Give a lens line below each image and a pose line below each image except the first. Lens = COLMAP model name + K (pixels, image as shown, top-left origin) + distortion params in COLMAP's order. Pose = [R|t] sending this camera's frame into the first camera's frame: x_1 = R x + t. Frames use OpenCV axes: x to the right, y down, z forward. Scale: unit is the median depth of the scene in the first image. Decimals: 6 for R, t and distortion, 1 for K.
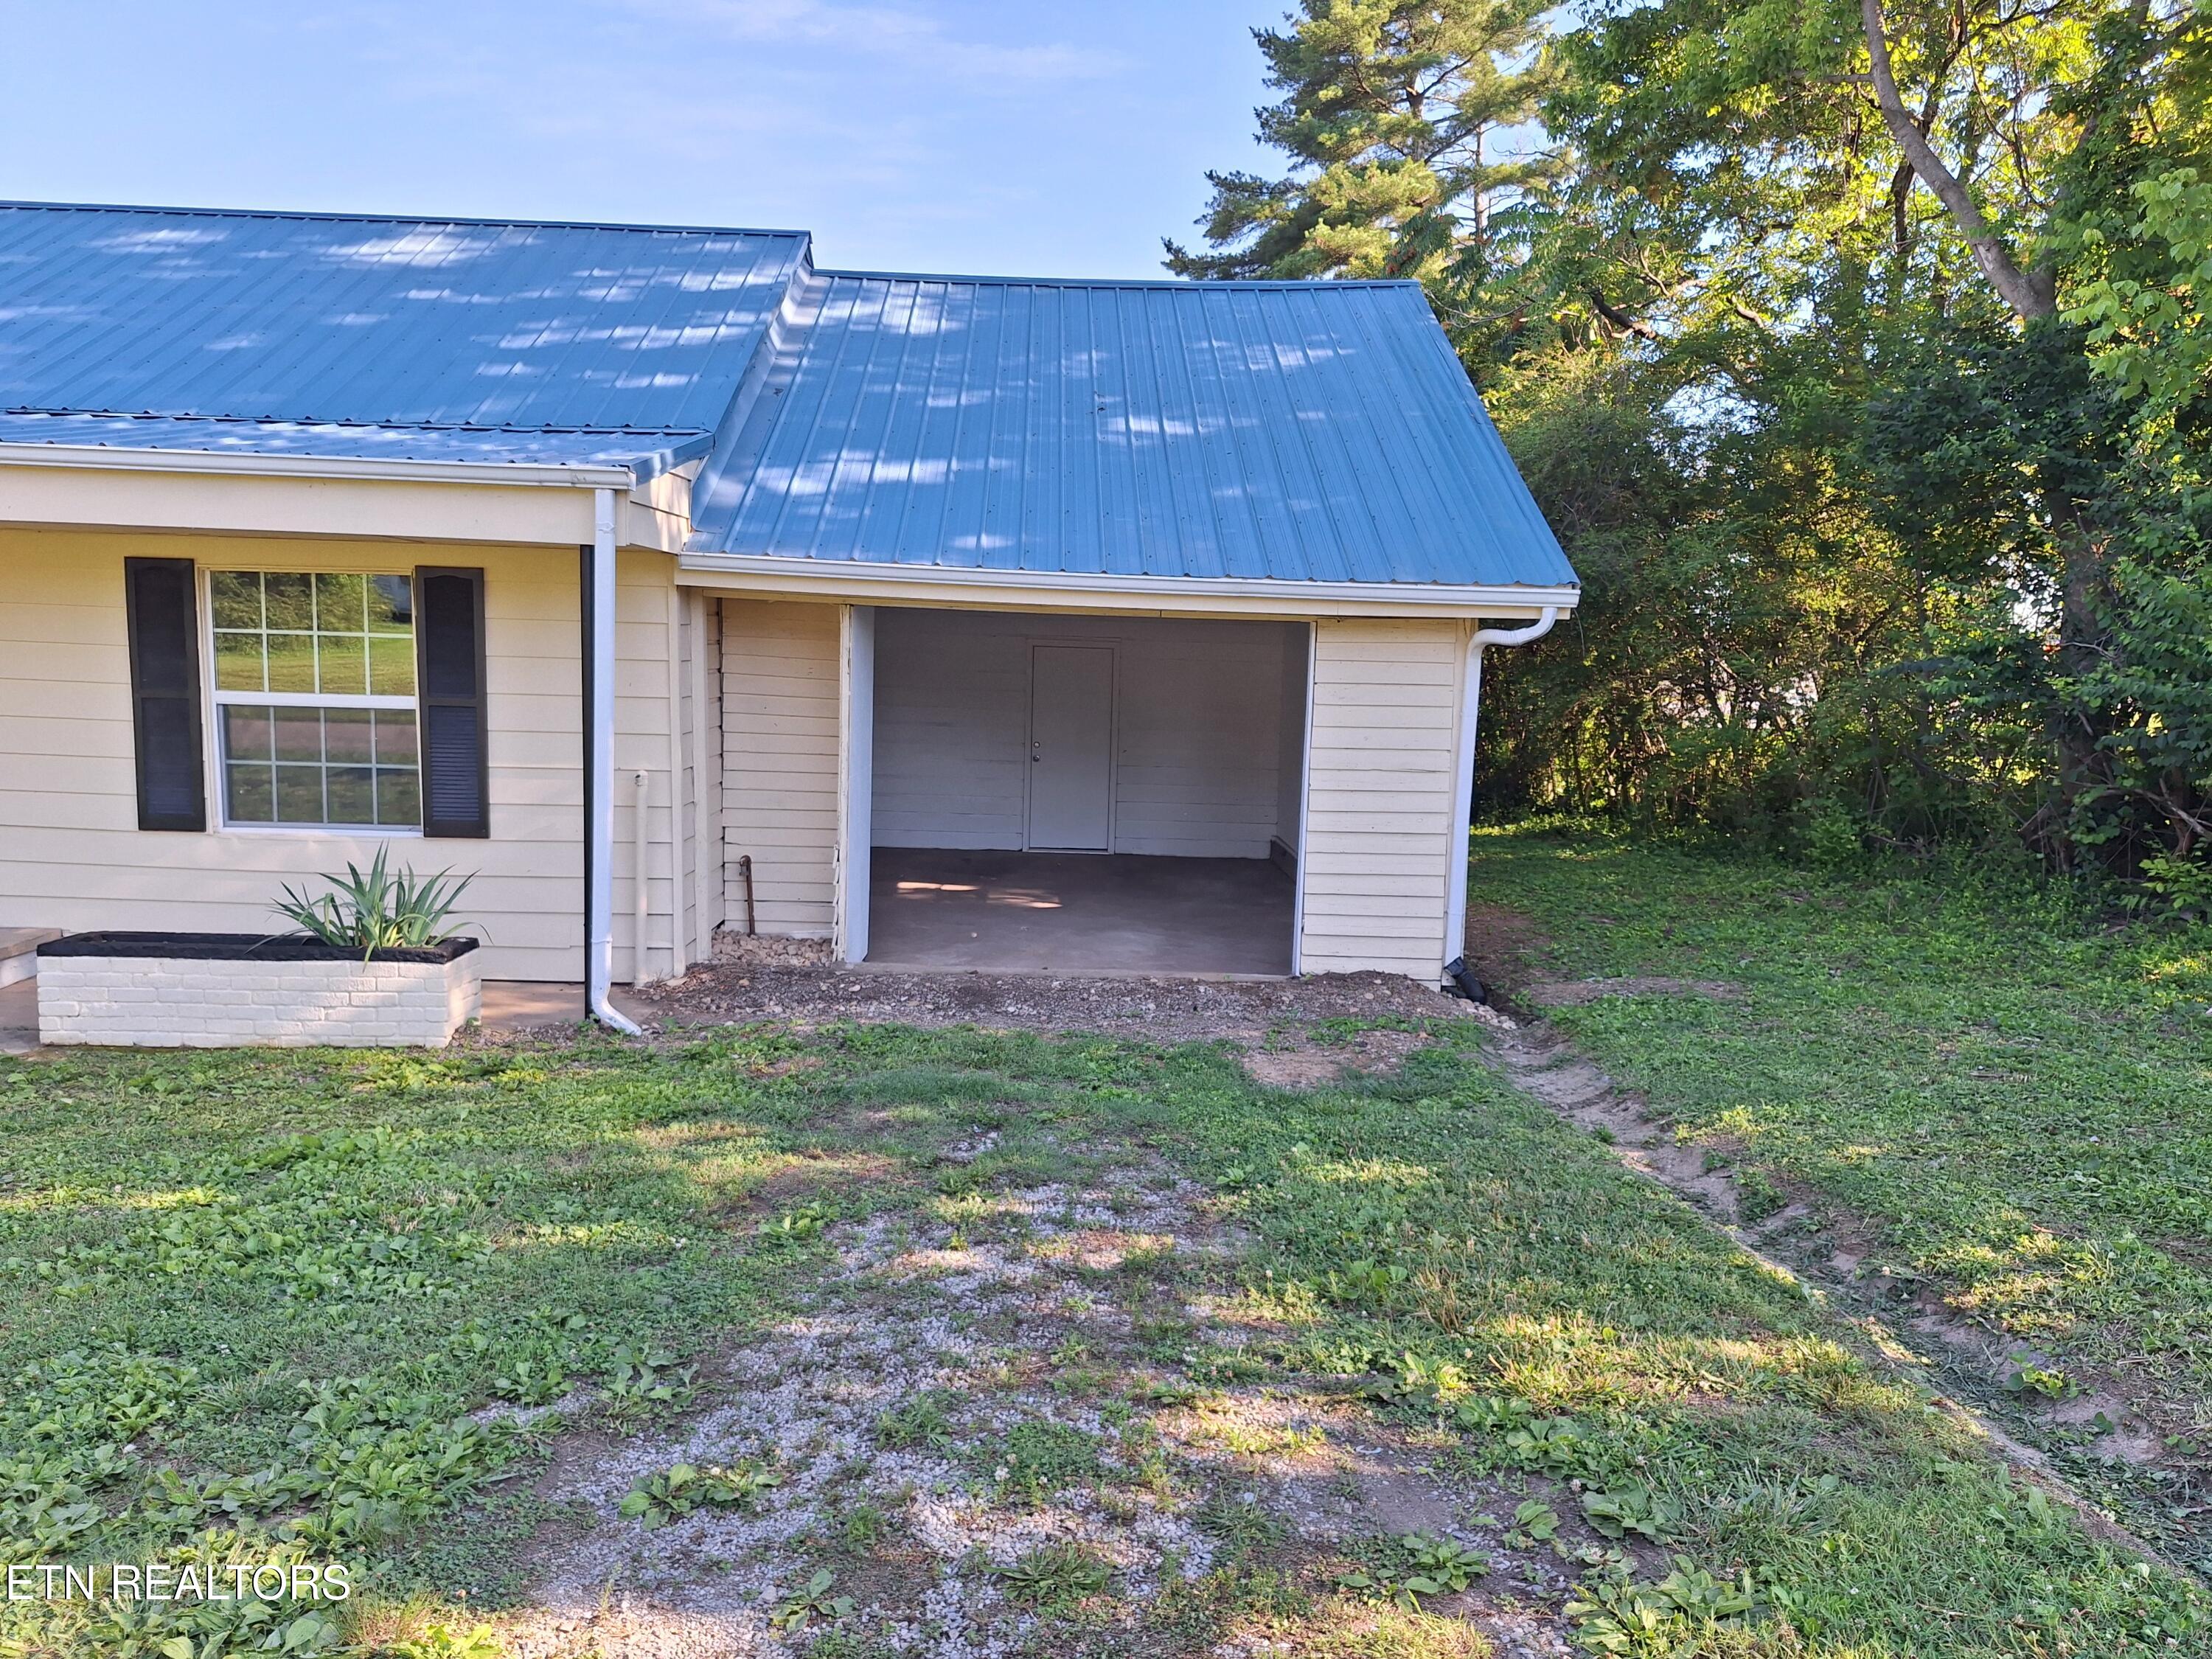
lens RADIAL K [[1542.0, 0, 1106.0], [0, 1542.0, 829.5], [0, 0, 1]] dist [0.065814, -0.071821]
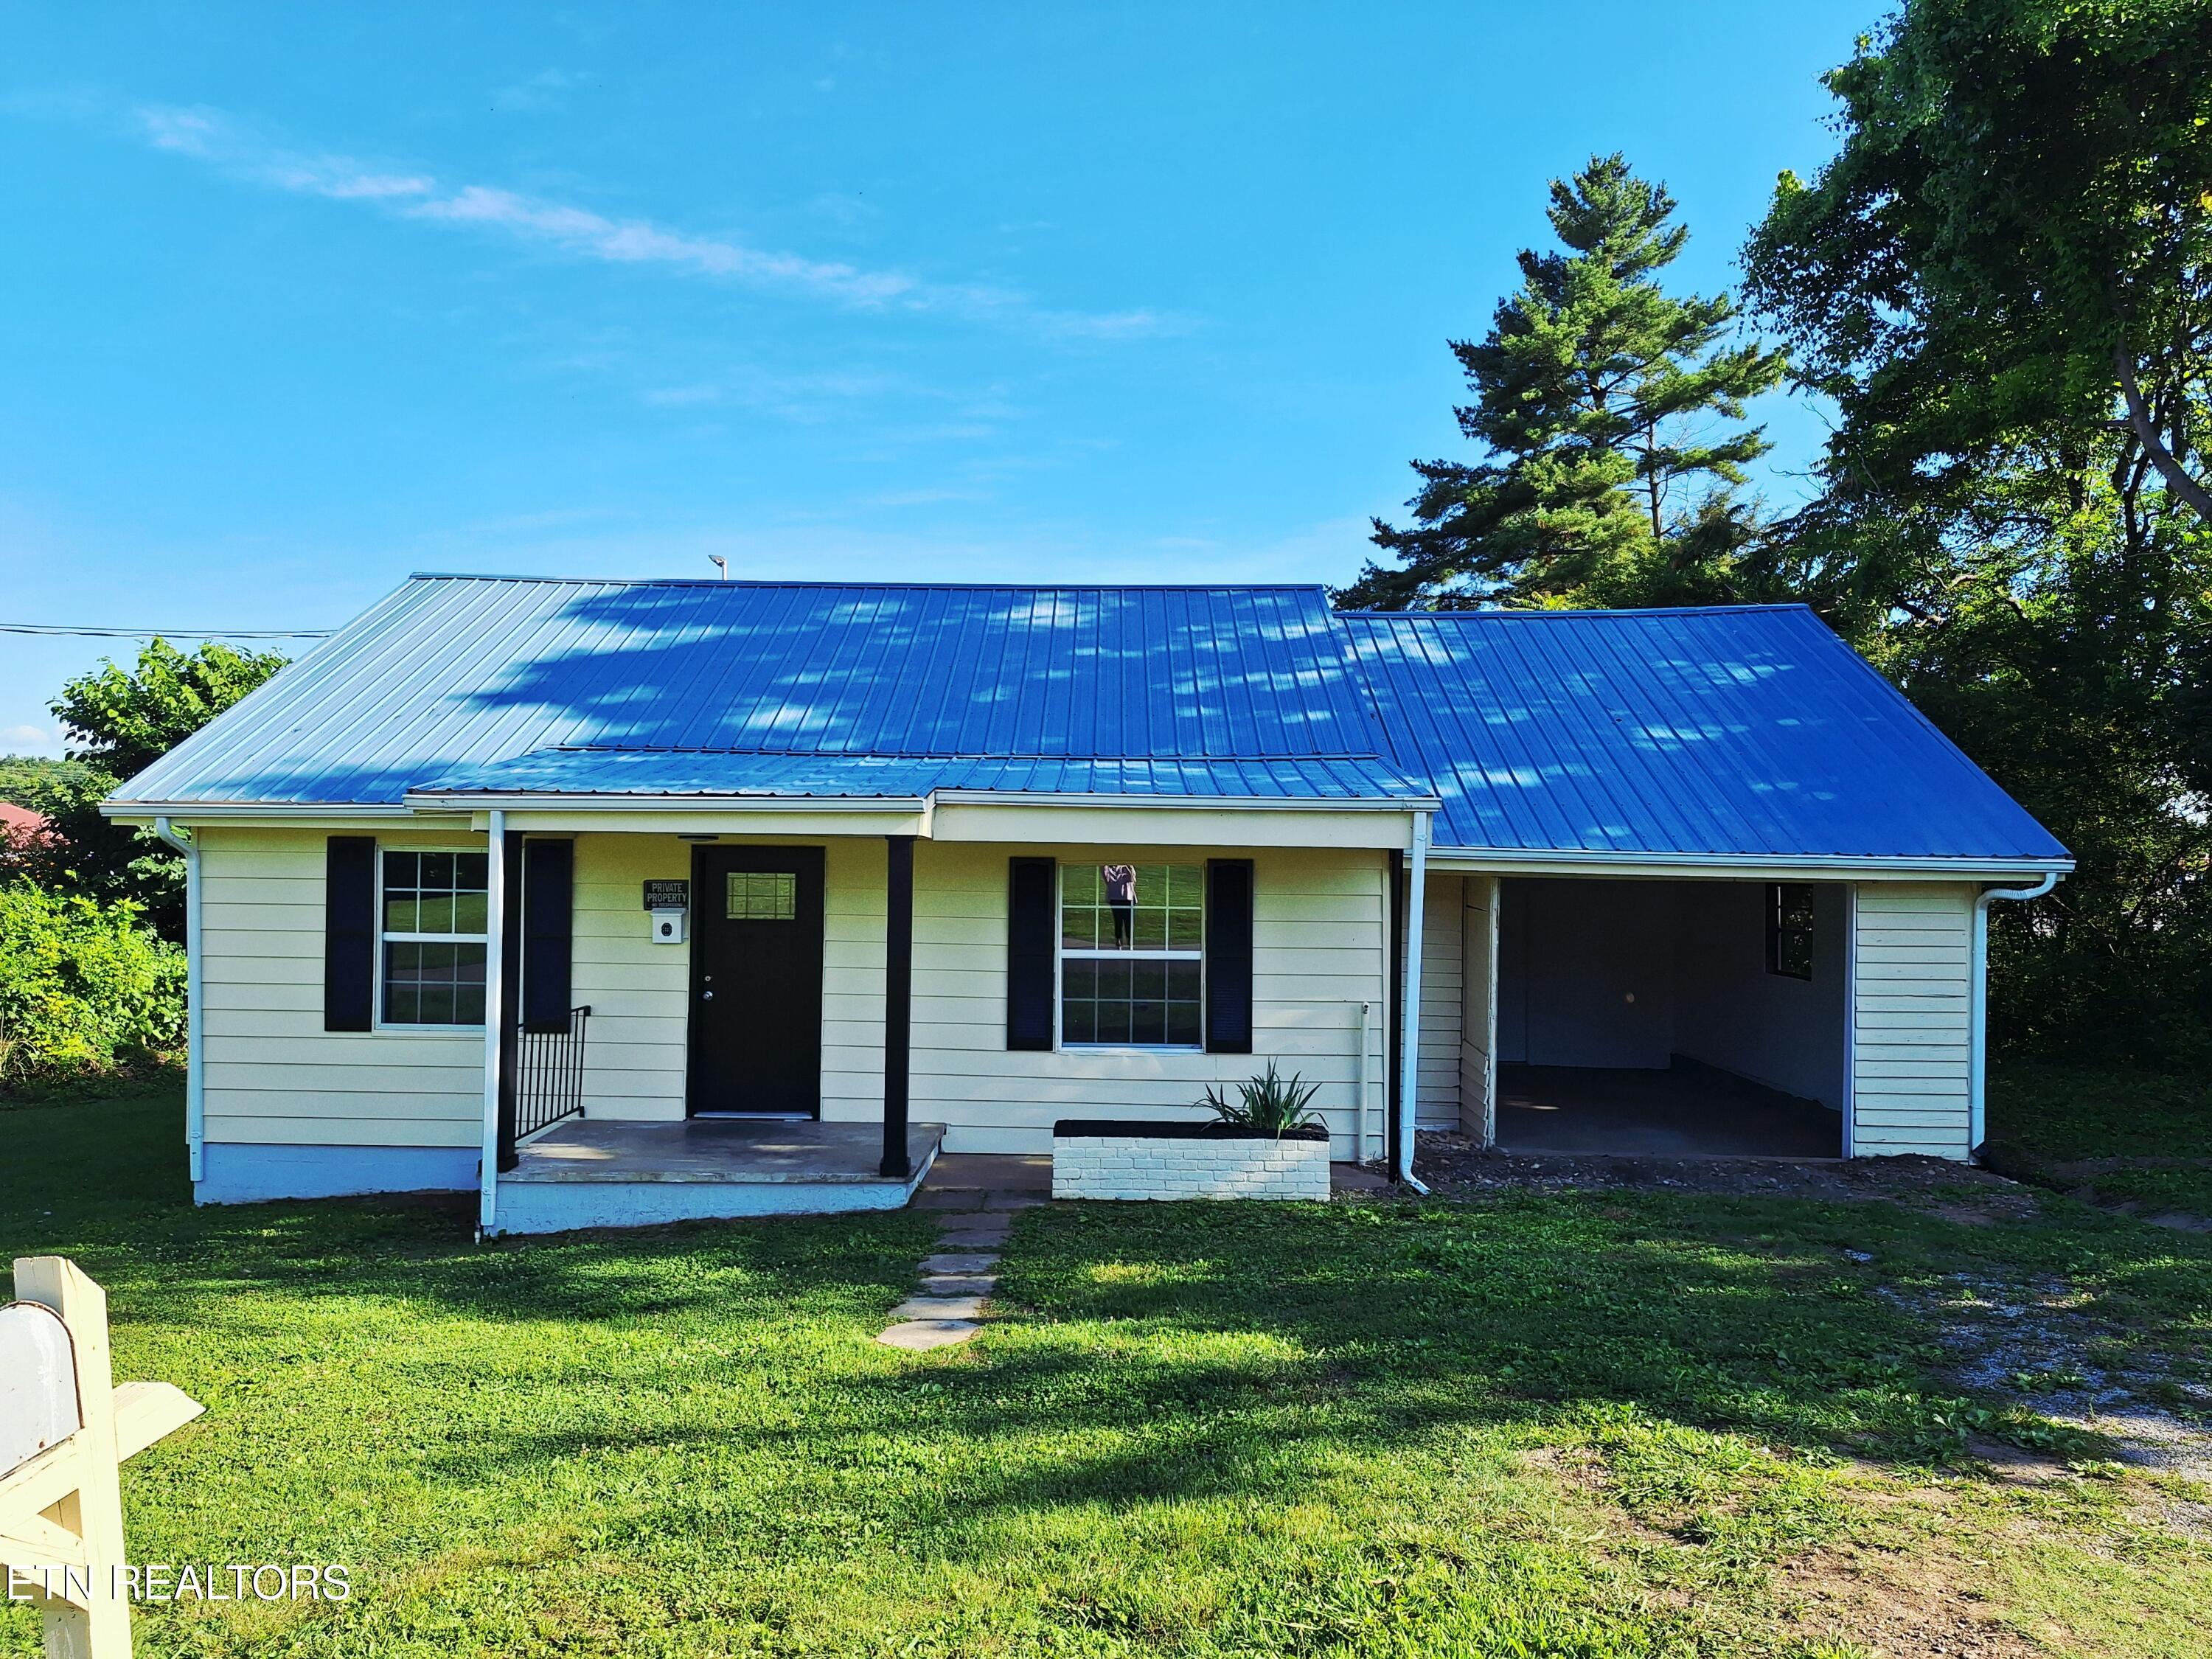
lens RADIAL K [[1521.6, 0, 1106.0], [0, 1521.6, 829.5], [0, 0, 1]] dist [0.108952, -0.122897]
pose [[0.998461, -0.019856, -0.051788, -0.423014], [0.012440, 0.990106, -0.139771, -0.002680], [0.054051, 0.138911, 0.988829, -0.345835]]
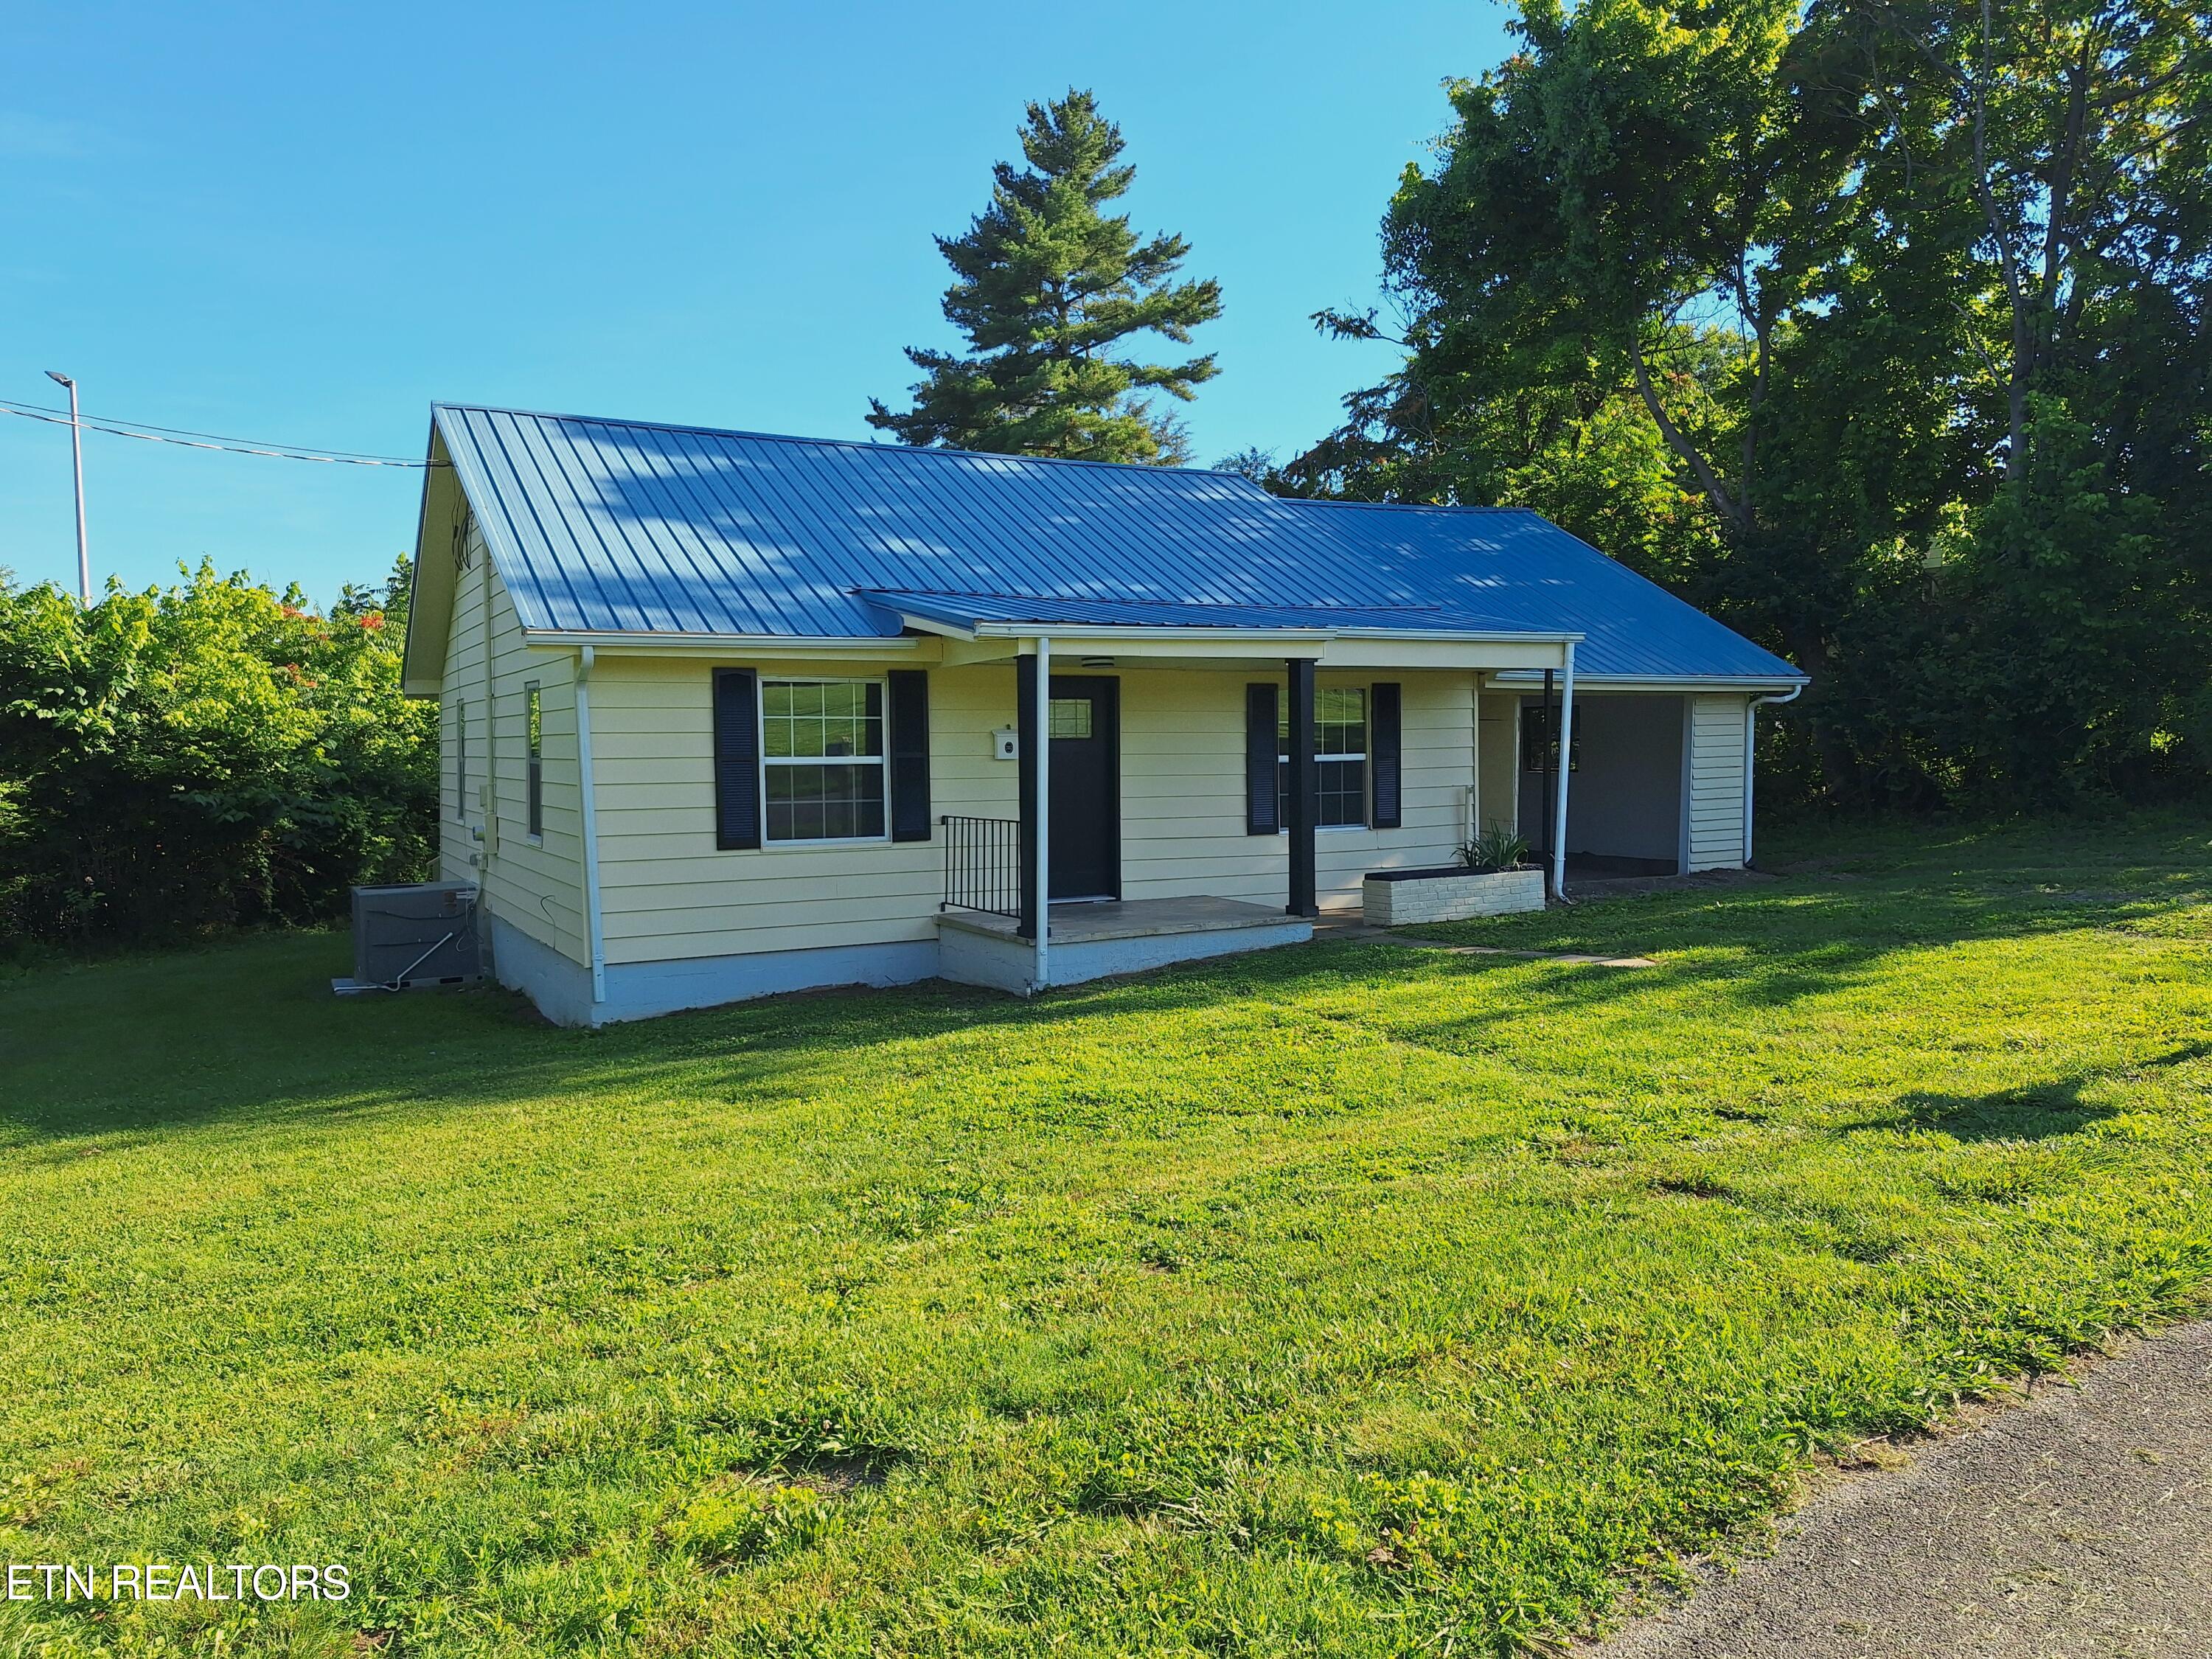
lens RADIAL K [[1542.0, 0, 1106.0], [0, 1542.0, 829.5], [0, 0, 1]] dist [0.065814, -0.071821]
pose [[0.892090, -0.070281, 0.446359, -1.438323], [0.097383, 0.994520, -0.038038, 0.041743], [-0.441239, 0.077401, 0.894045, -0.463878]]
